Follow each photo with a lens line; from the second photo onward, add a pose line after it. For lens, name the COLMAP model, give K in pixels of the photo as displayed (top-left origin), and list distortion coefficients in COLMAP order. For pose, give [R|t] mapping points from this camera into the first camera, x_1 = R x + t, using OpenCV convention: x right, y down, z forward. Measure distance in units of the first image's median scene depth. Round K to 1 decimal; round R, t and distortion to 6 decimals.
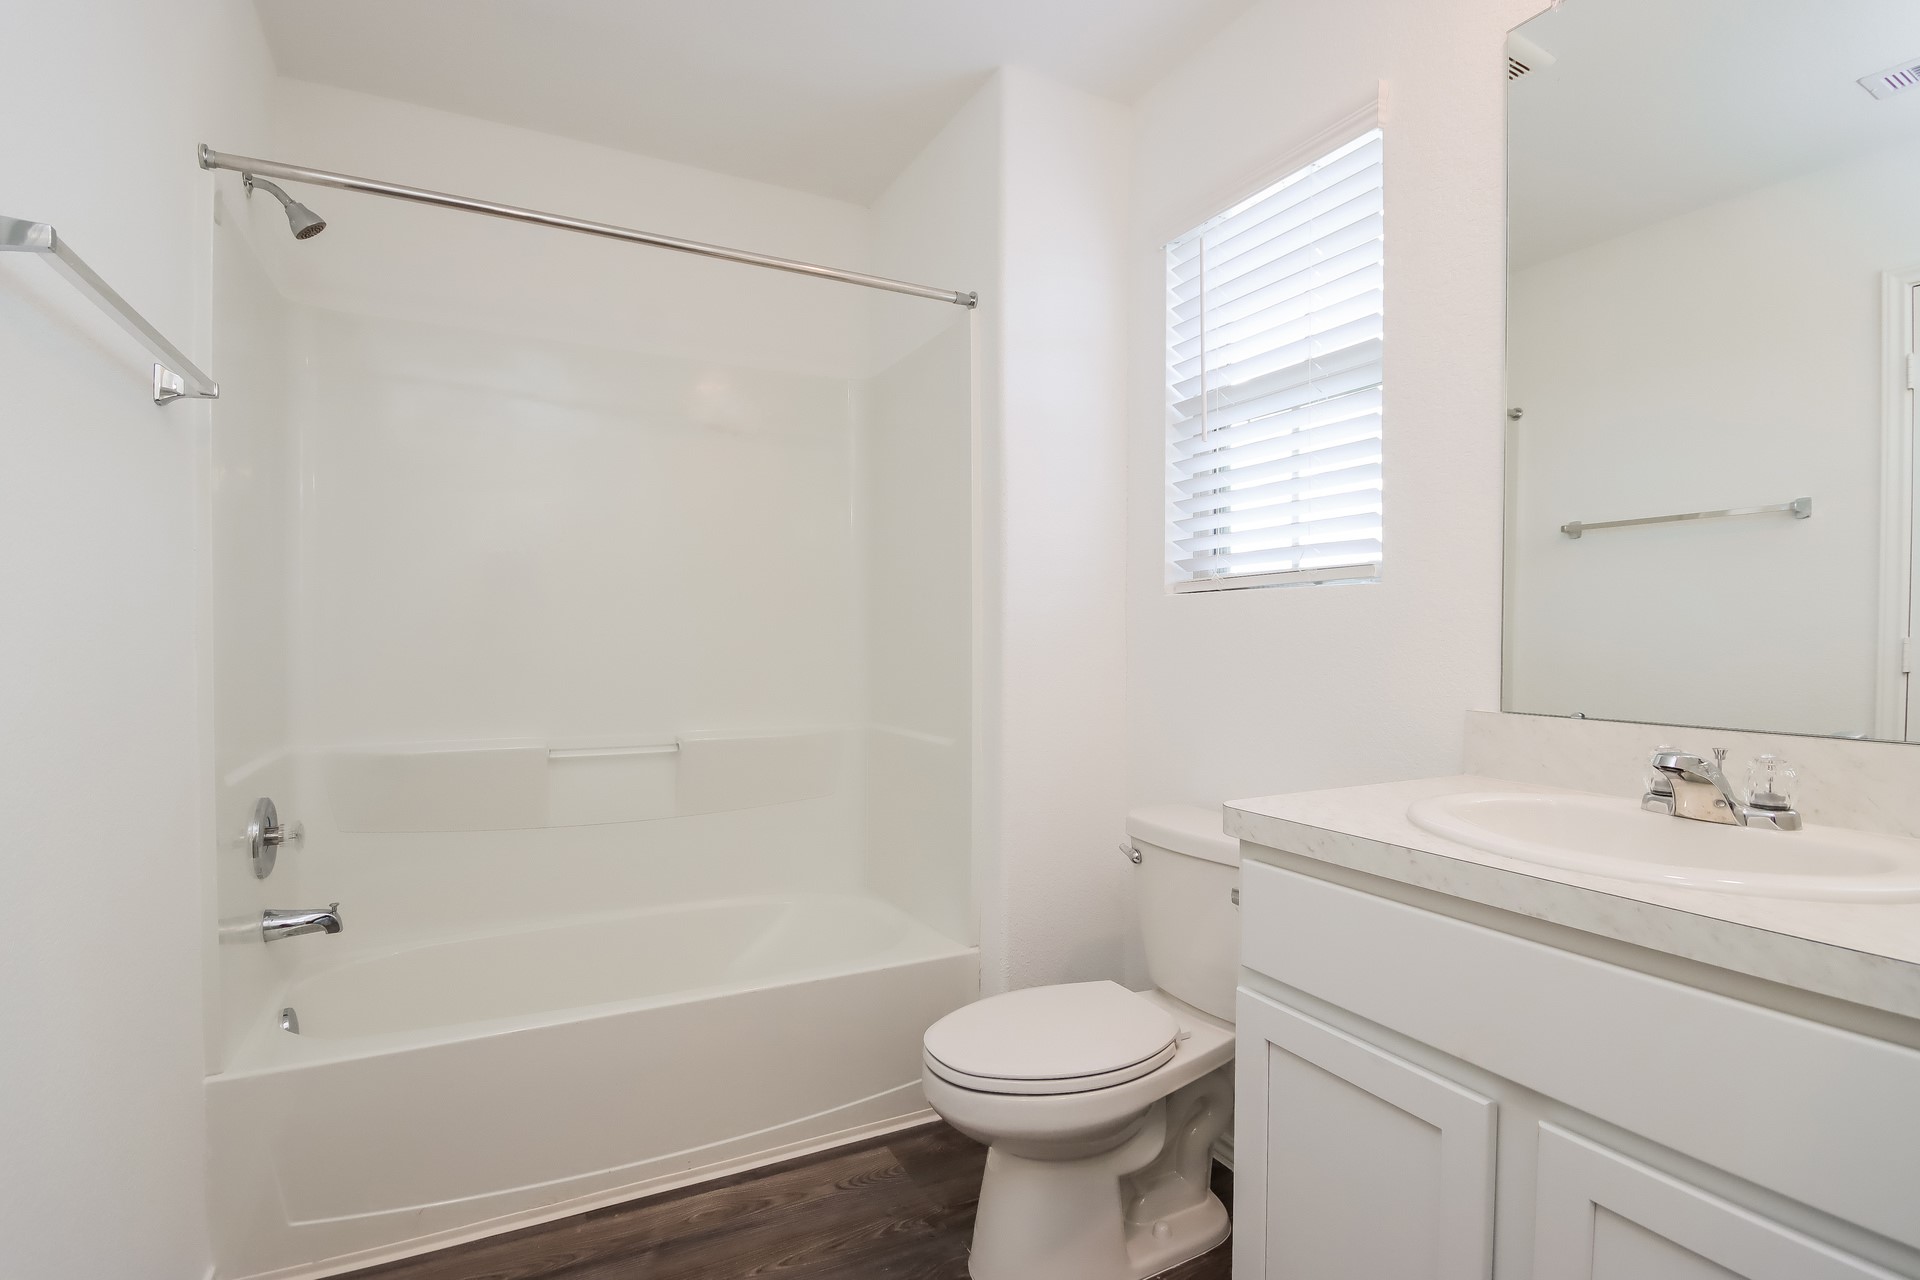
lens RADIAL K [[922.4, 0, 957.1], [0, 922.4, 646.3], [0, 0, 1]] dist [0.002712, -0.000621]
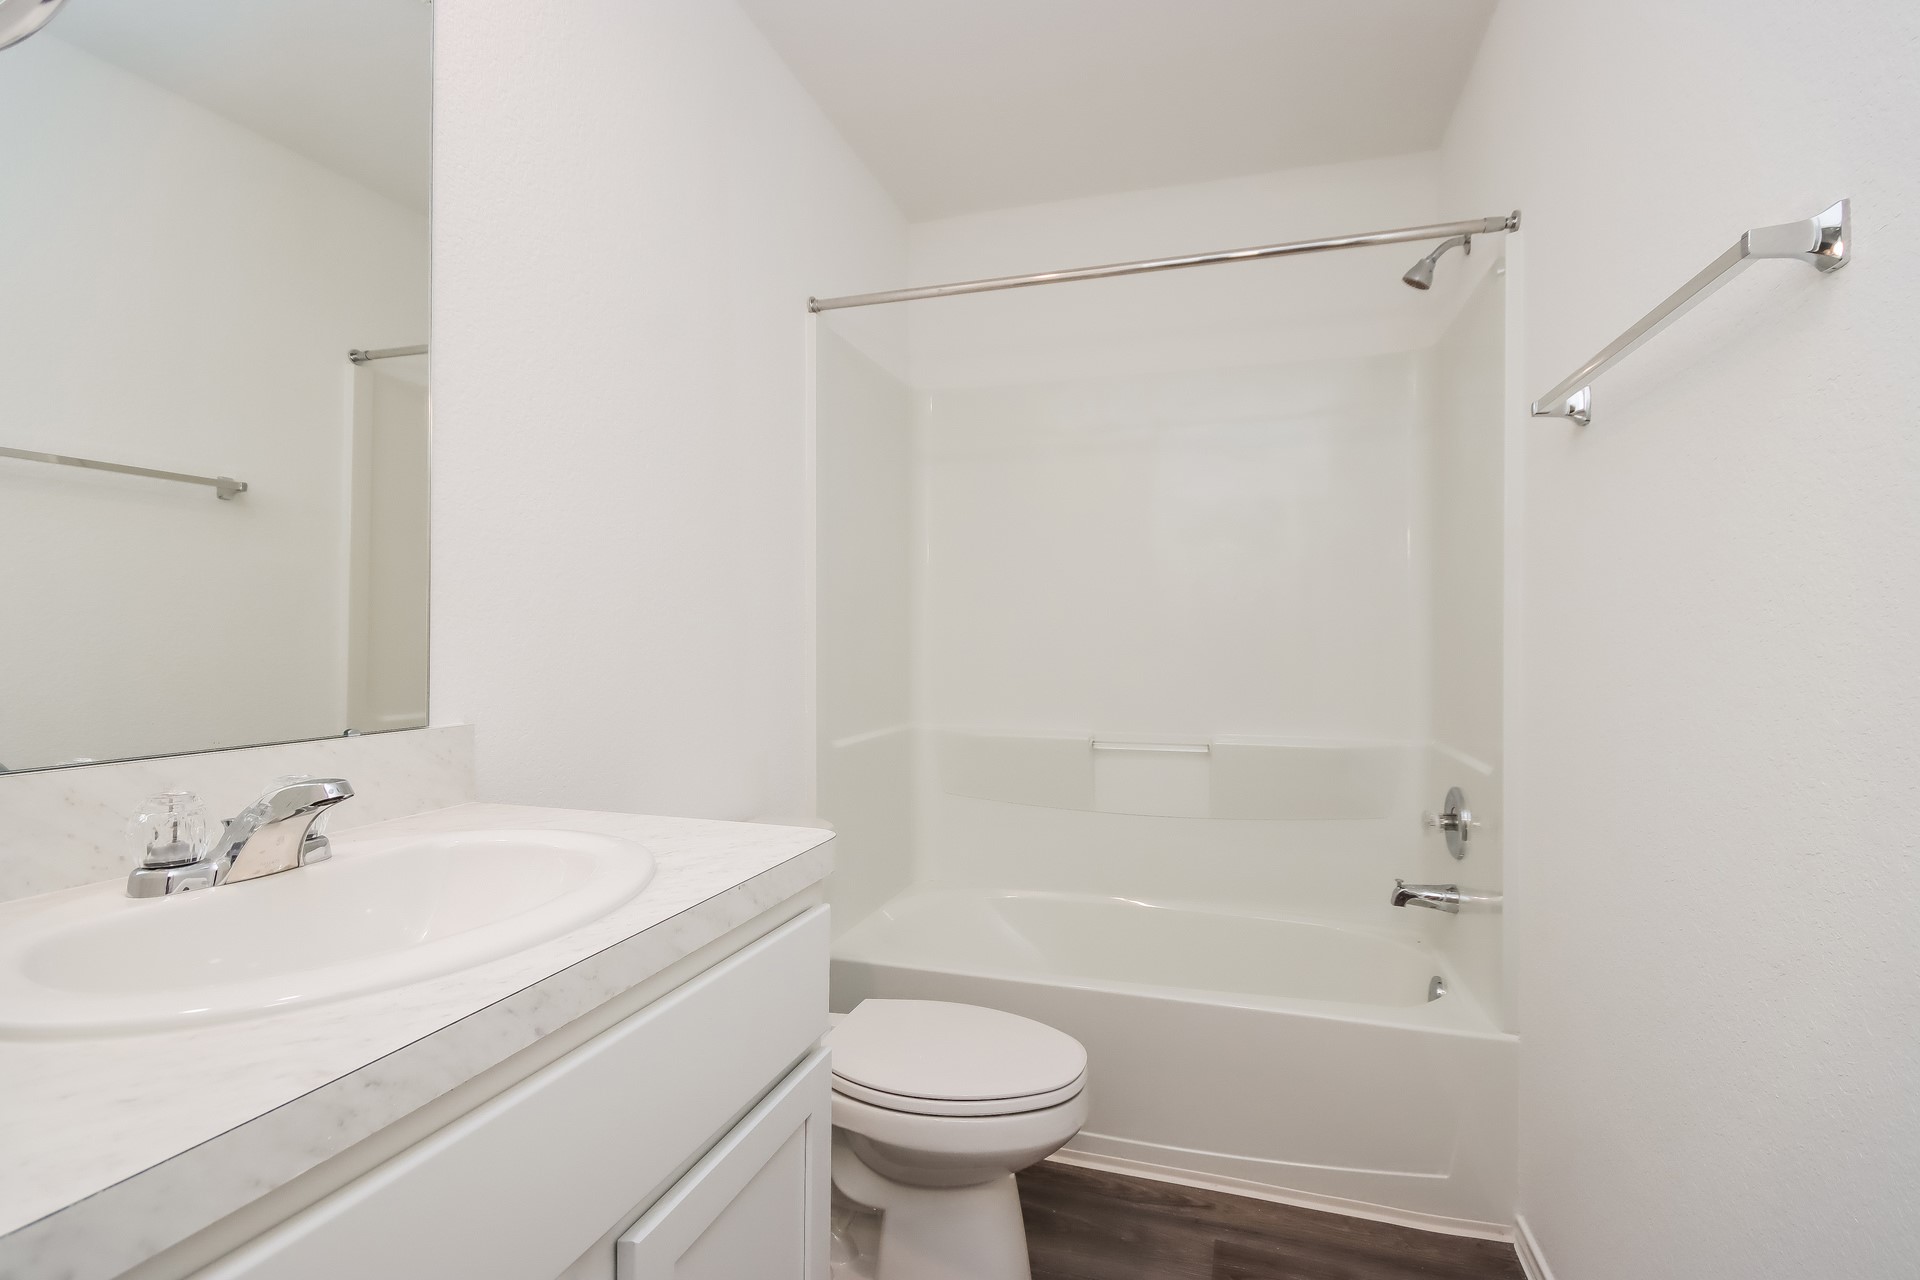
lens RADIAL K [[911.9, 0, 959.0], [0, 911.9, 632.4], [0, 0, 1]] dist [0.001072, -0.000085]
pose [[0.711513, -0.003553, -0.702664, 0.227833], [-0.008514, 0.999870, -0.013678, -0.002276], [0.702621, 0.015715, 0.711391, 0.106500]]
